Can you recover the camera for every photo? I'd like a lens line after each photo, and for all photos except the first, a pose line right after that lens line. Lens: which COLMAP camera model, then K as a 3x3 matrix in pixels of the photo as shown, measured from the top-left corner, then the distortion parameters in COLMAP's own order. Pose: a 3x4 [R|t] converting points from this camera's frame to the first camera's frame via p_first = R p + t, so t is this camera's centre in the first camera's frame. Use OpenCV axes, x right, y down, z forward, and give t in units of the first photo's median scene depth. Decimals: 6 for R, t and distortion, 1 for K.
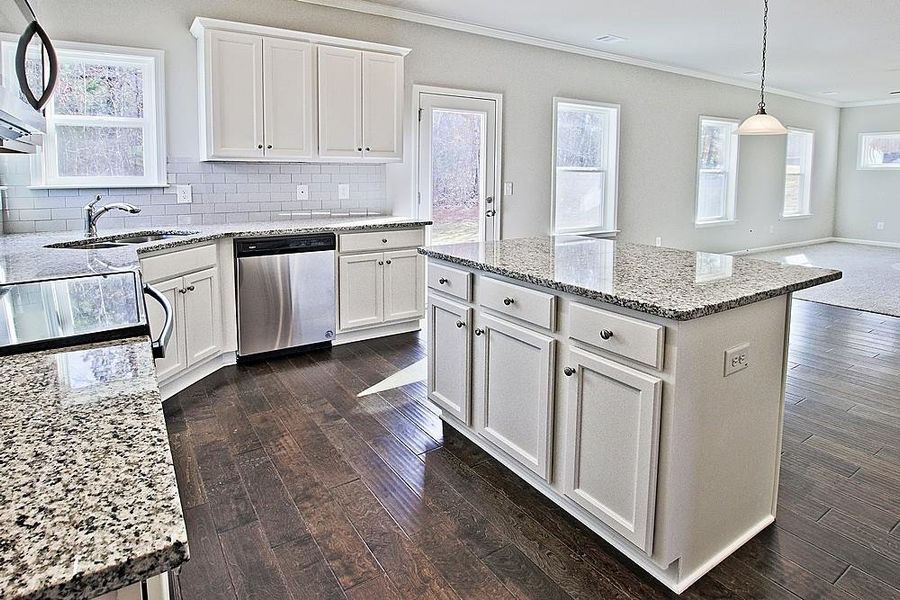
lens RADIAL K [[479.6, 0, 452.2], [0, 479.6, 300.2], [0, 0, 1]] dist [-0.025993, -0.000377]
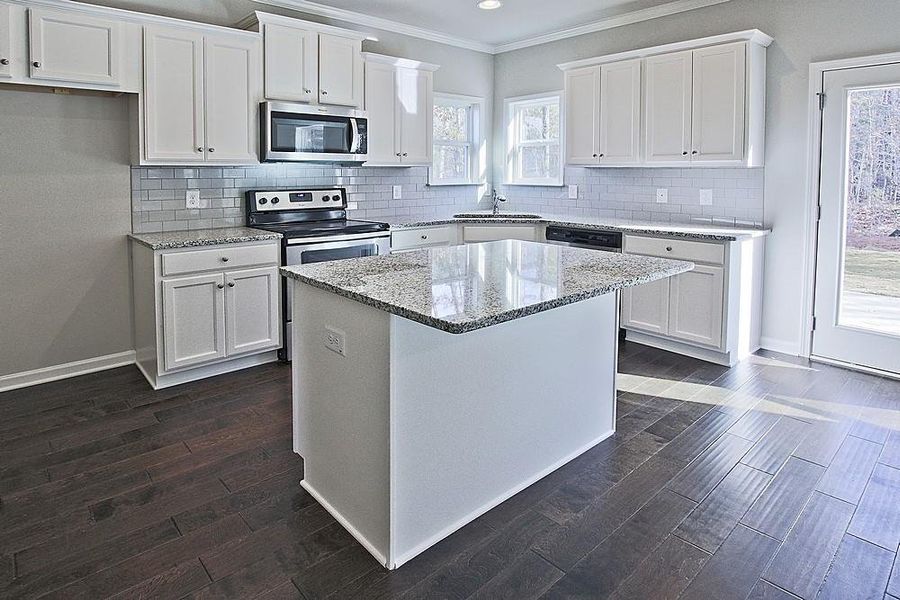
lens RADIAL K [[479.6, 0, 450.7], [0, 479.6, 297.7], [0, 0, 1]] dist [-0.025993, -0.000377]
pose [[0.176484, 0.241505, -0.954216, 0.702264], [-0.248761, 0.948906, 0.194152, -0.108708], [0.952350, 0.203108, 0.227543, 0.396732]]
